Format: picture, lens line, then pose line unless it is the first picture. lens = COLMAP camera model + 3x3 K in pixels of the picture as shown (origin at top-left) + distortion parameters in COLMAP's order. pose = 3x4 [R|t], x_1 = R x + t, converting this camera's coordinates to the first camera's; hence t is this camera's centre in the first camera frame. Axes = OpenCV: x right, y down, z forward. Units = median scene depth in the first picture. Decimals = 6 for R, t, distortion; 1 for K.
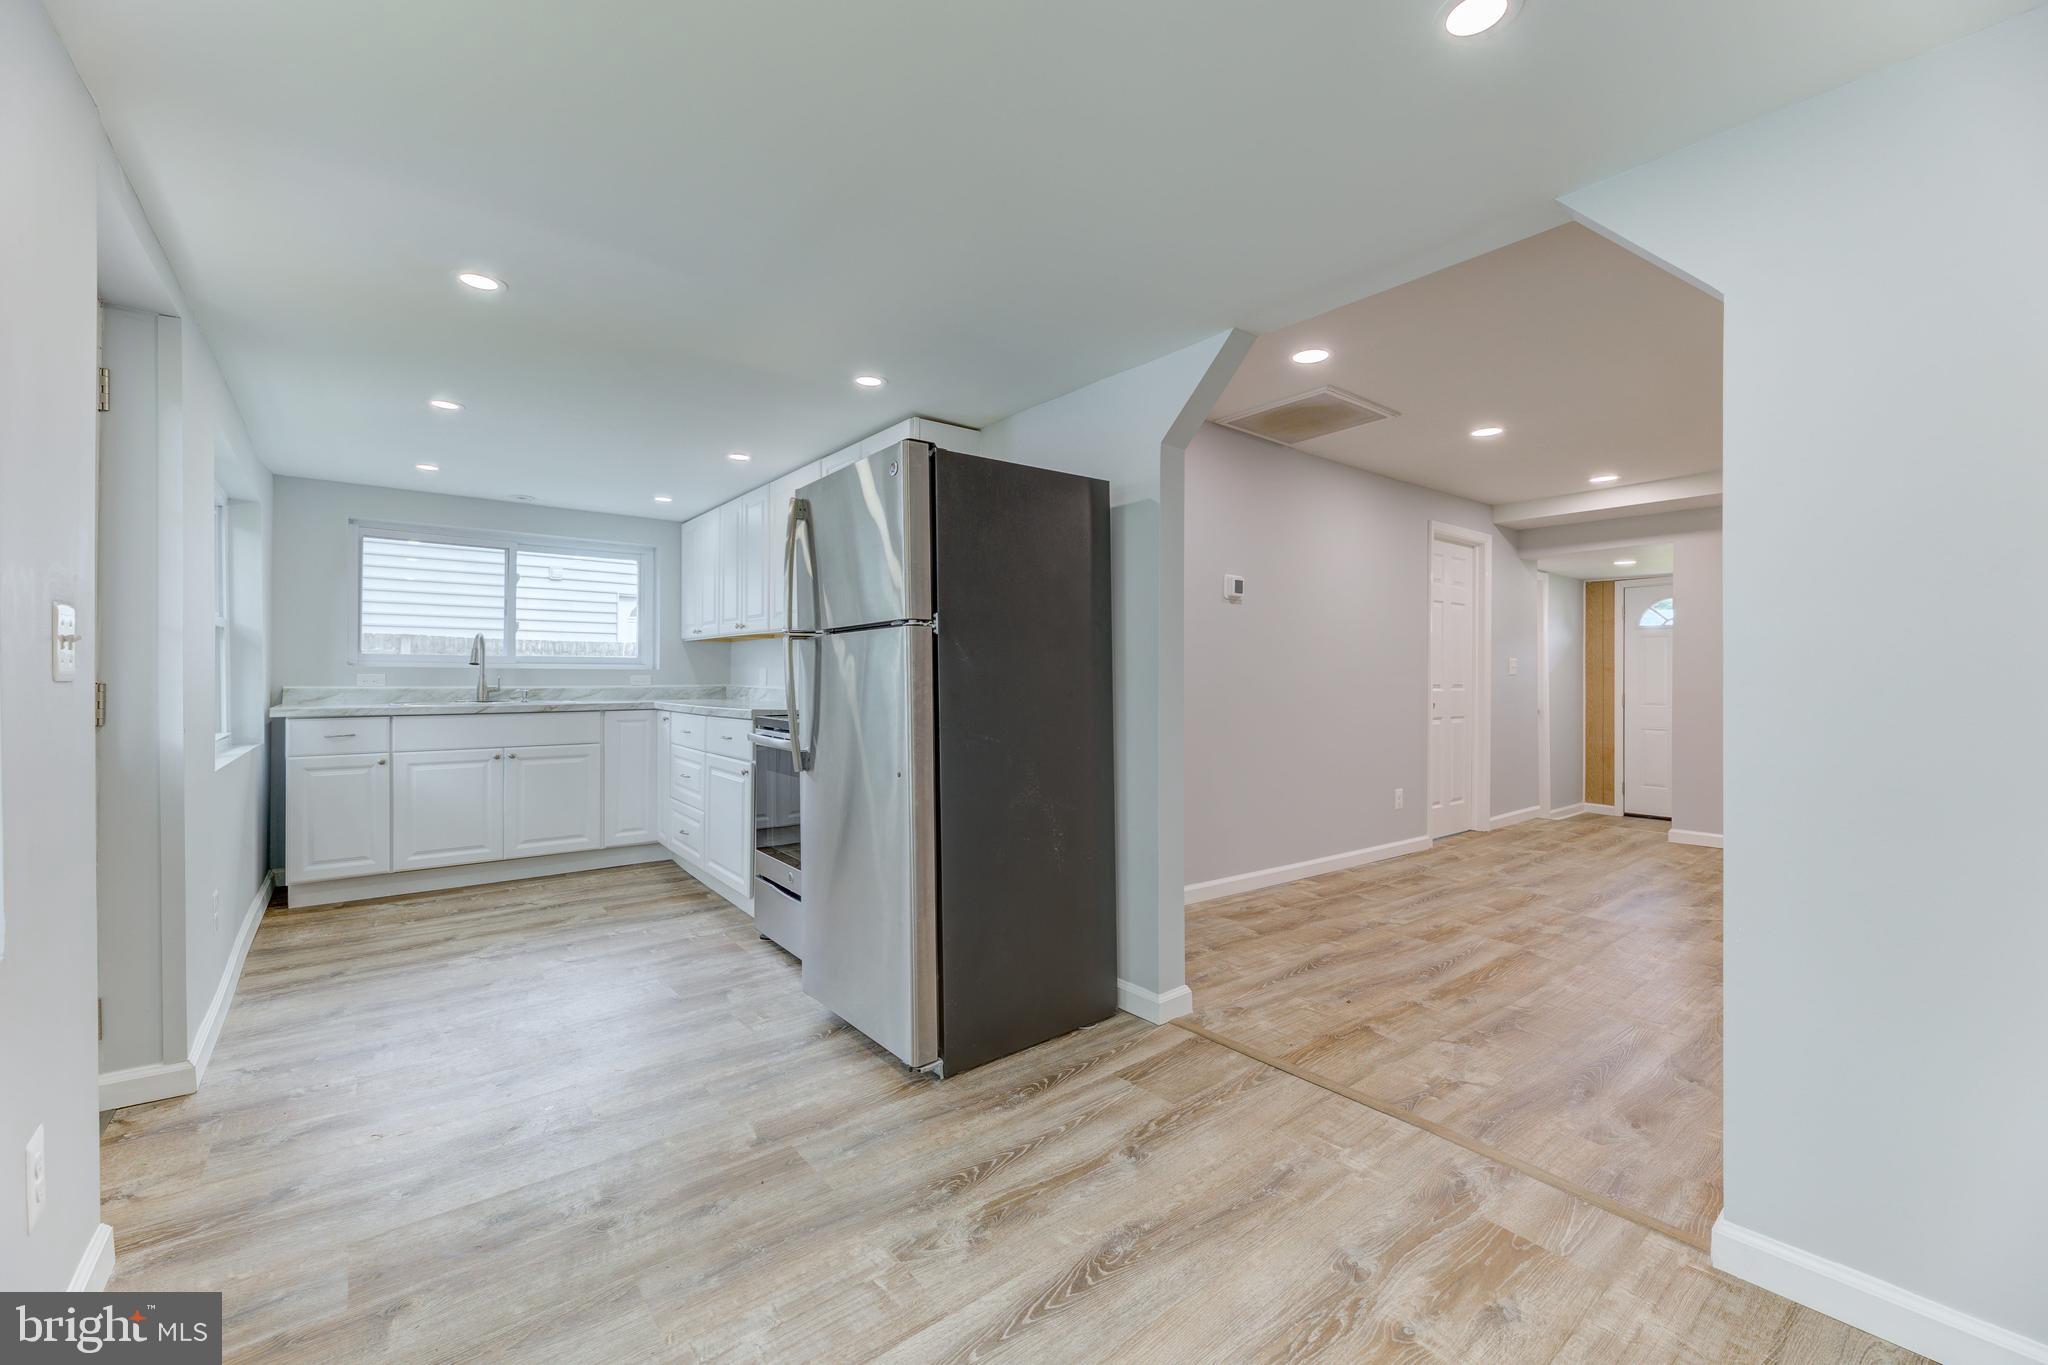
lens RADIAL K [[824.4, 0, 1027.2], [0, 824.4, 678.3], [0, 0, 1]] dist [0.006857, -0.003650]
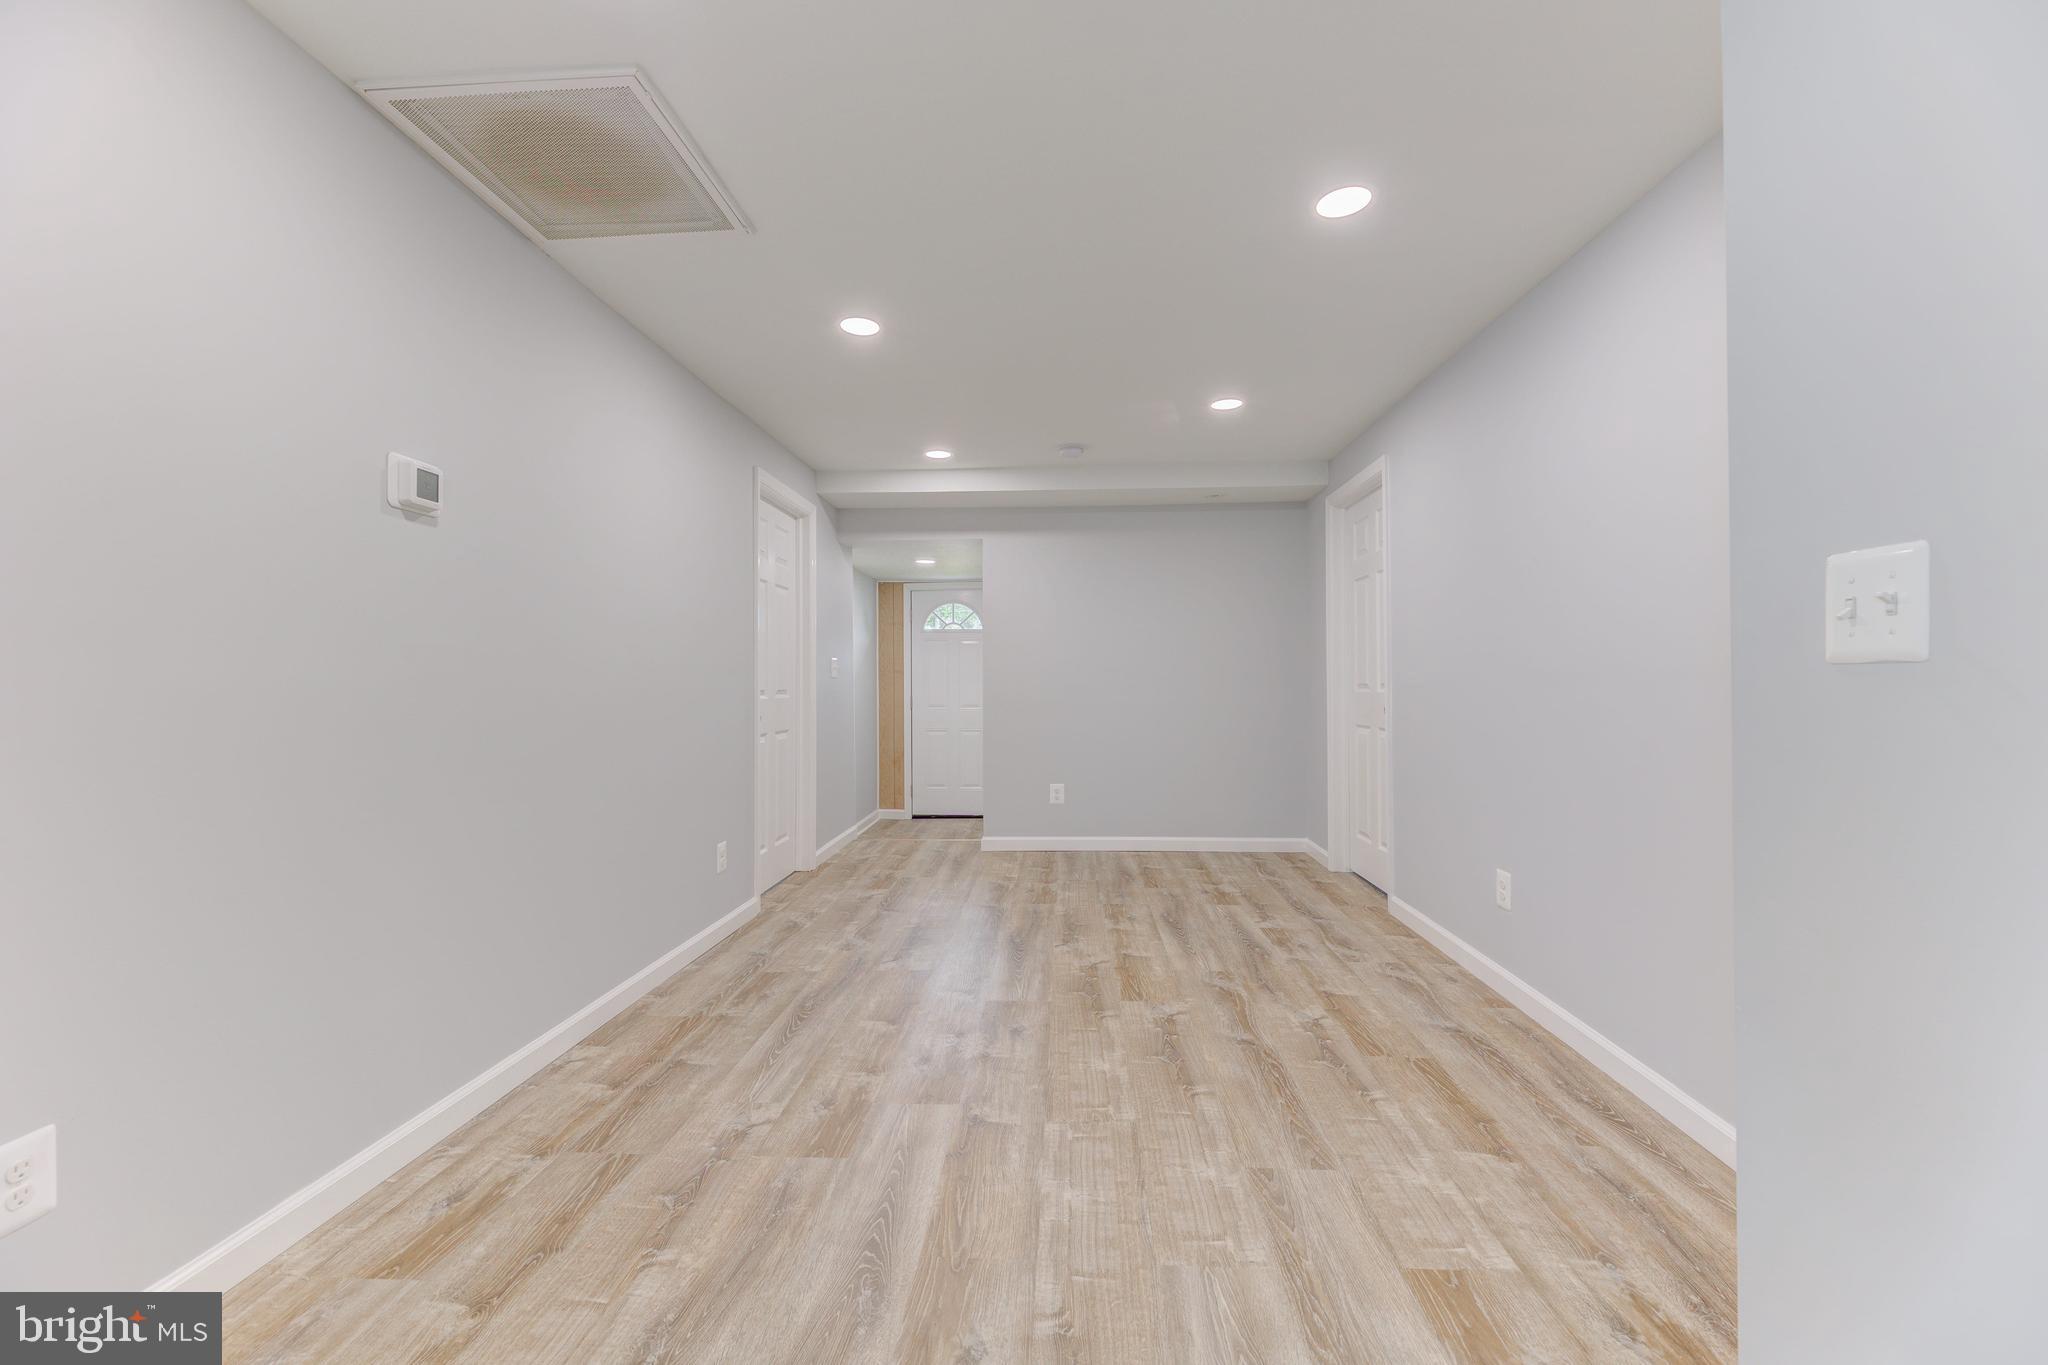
lens RADIAL K [[824.4, 0, 1028.0], [0, 824.4, 674.6], [0, 0, 1]] dist [0.006857, -0.003650]
pose [[0.662966, -0.000437, 0.748649, 0.142545], [0.007565, 0.999953, -0.006116, -0.000719], [-0.748611, 0.009719, 0.662938, 0.477076]]
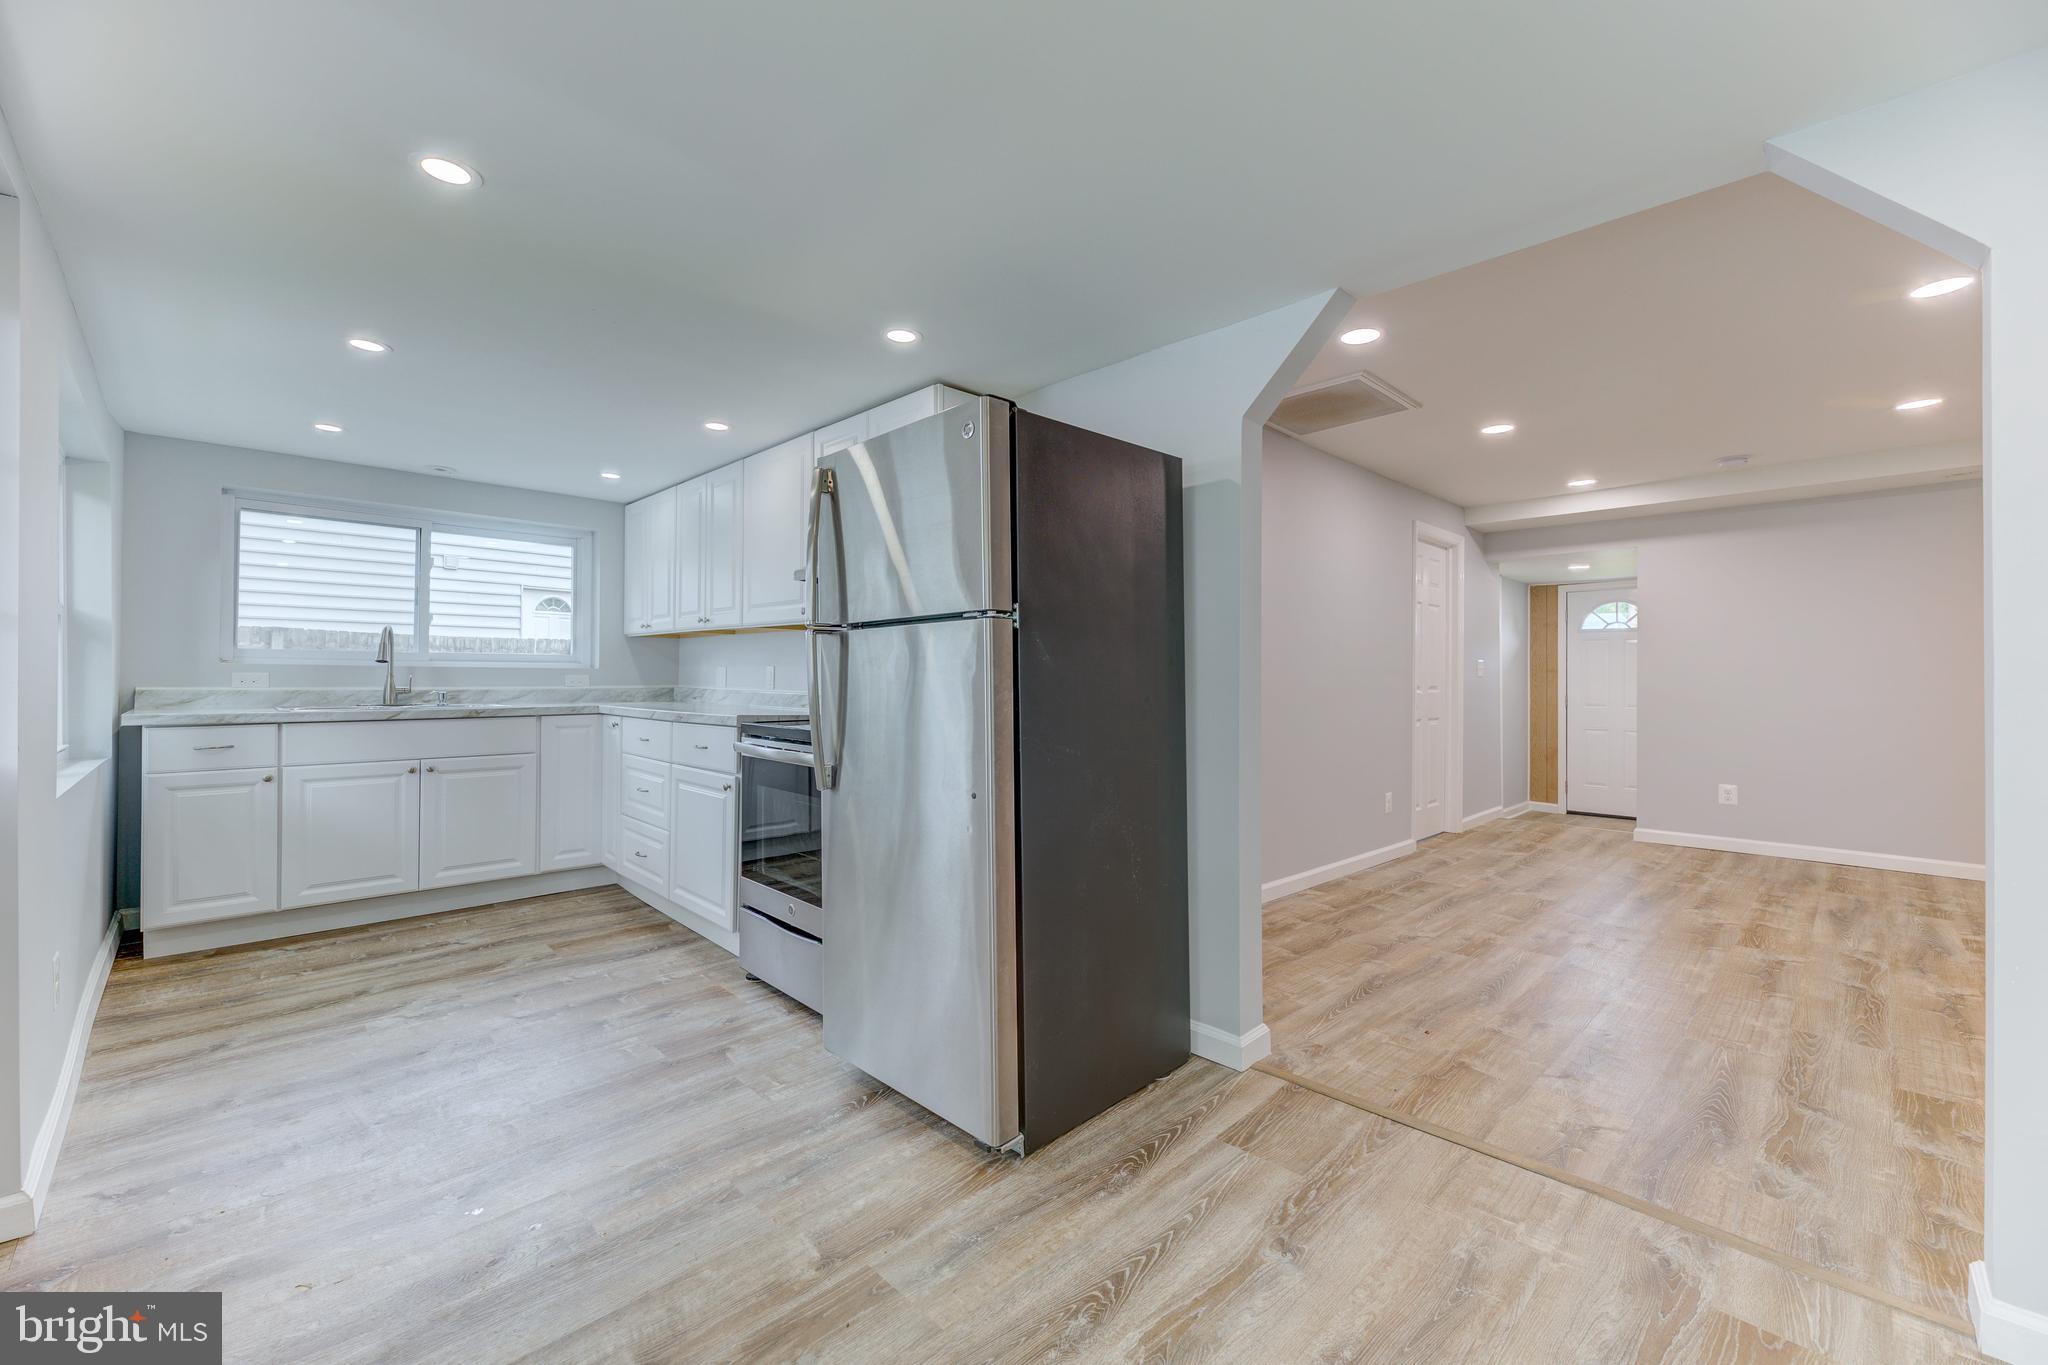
lens RADIAL K [[824.4, 0, 1027.3], [0, 824.4, 674.1], [0, 0, 1]] dist [0.006857, -0.003650]
pose [[0.994601, 0.002370, 0.103746, -0.107833], [-0.001834, 0.999984, -0.005260, -0.001272], [-0.103757, 0.005041, 0.994590, 0.092339]]
